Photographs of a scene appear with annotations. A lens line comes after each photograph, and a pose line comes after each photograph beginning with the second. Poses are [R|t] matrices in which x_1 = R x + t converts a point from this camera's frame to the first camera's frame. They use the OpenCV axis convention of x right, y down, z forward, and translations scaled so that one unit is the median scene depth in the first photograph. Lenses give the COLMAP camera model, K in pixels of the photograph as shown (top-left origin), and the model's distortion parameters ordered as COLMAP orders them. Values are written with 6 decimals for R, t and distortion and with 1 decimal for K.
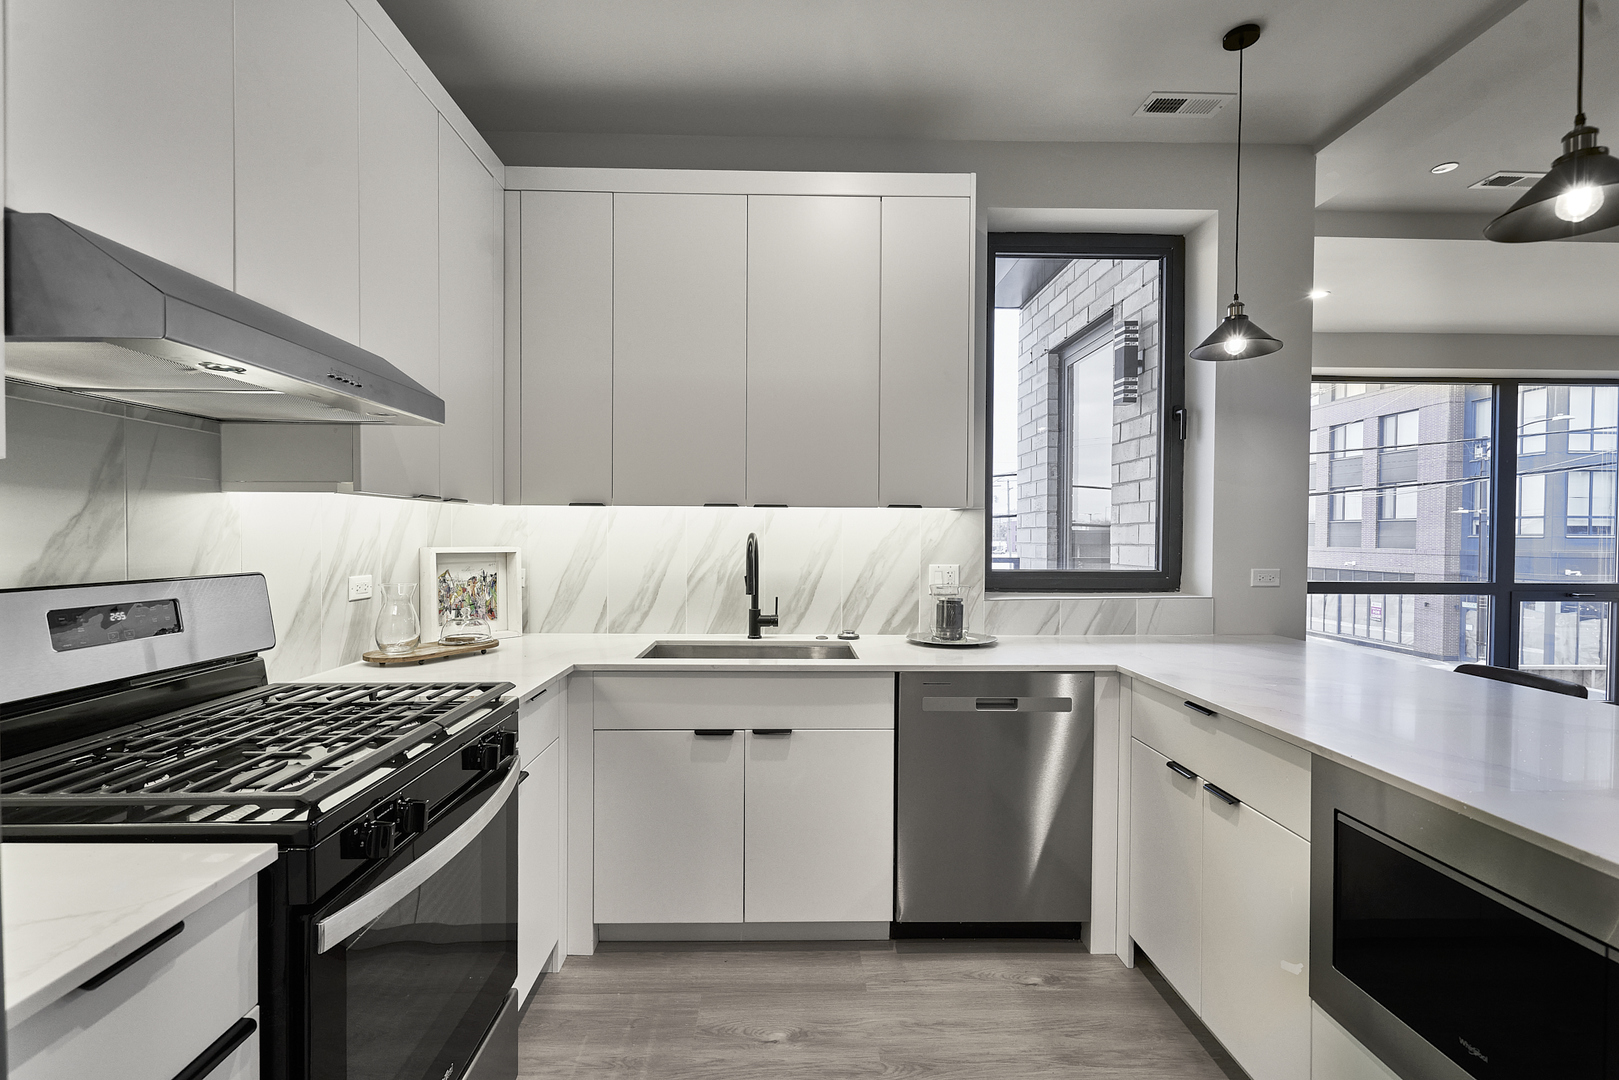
lens RADIAL K [[745.5, 0, 803.7], [0, 745.5, 554.0], [0, 0, 1]] dist [0.001258, 0.000197]
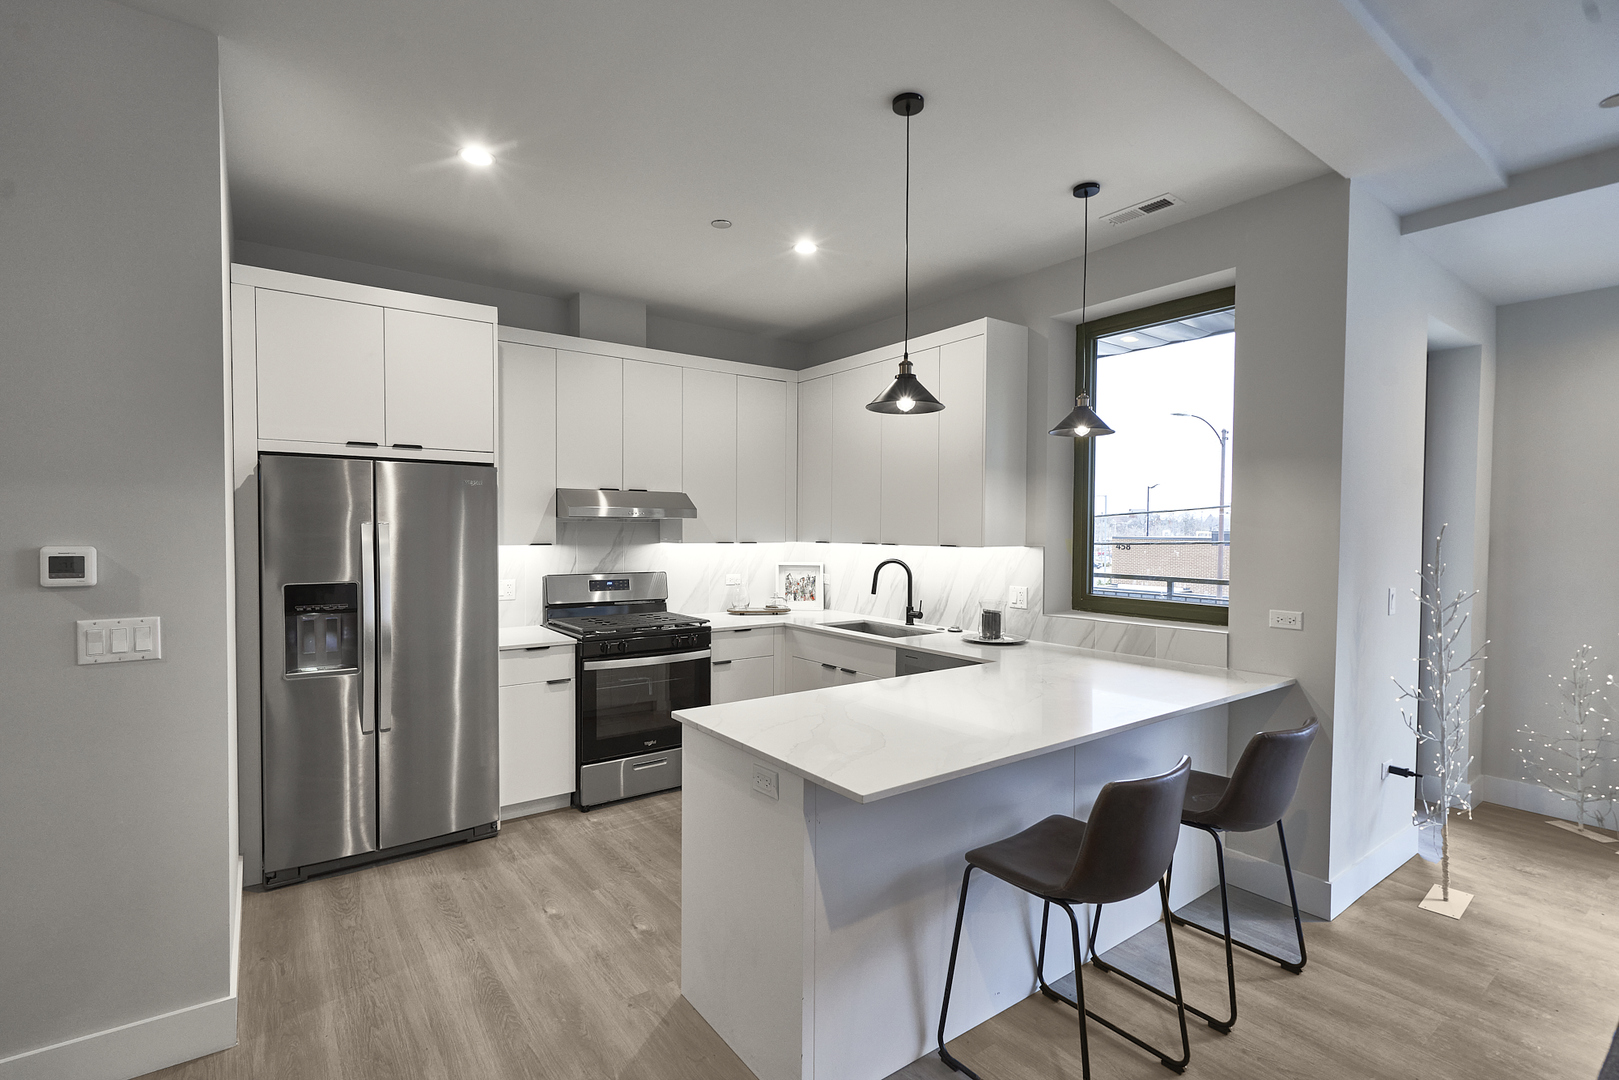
lens RADIAL K [[745.5, 0, 803.7], [0, 745.5, 554.0], [0, 0, 1]] dist [0.001258, 0.000197]
pose [[0.572288, 0.026930, -0.819610, 1.114838], [-0.023108, 0.999593, 0.016708, -0.060696], [0.819727, 0.009378, 0.572678, -0.105772]]
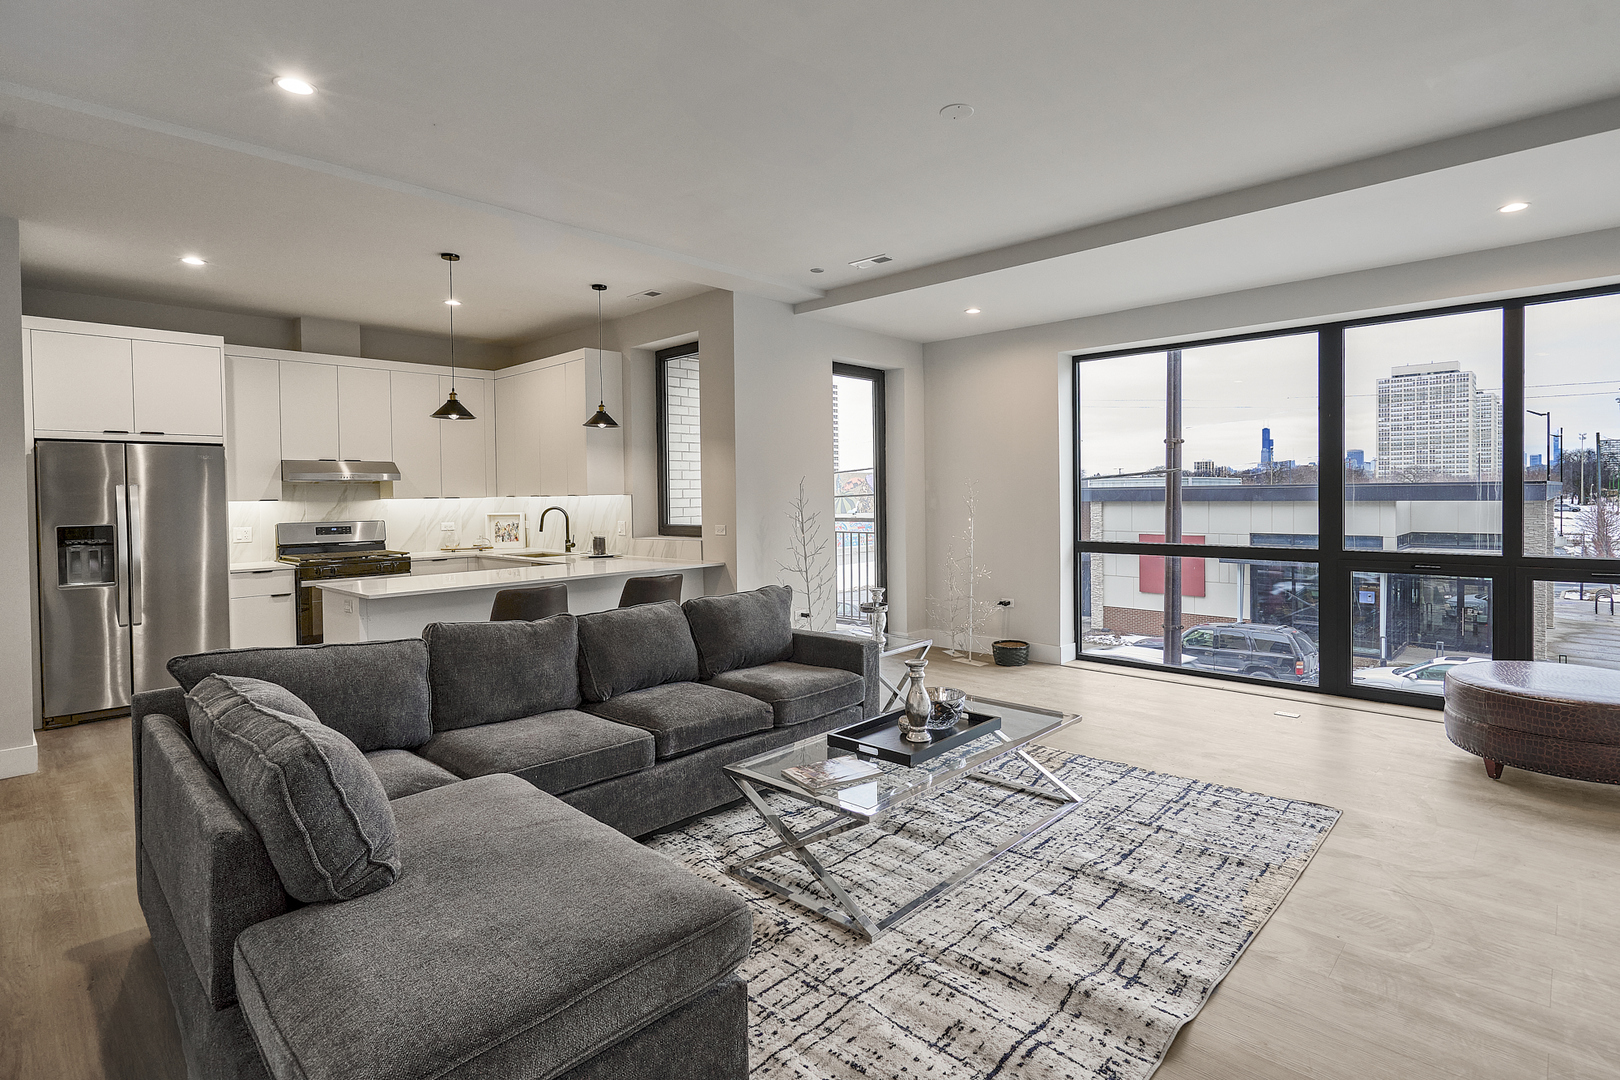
lens RADIAL K [[761.3, 0, 823.8], [0, 761.3, 508.4], [0, 0, 1]] dist [0.003752, -0.000007]
pose [[0.728733, 0.000877, -0.684797, 2.115422], [-0.000067, 0.999999, 0.001208, -0.024806], [0.684798, -0.000834, 0.728732, -0.168802]]
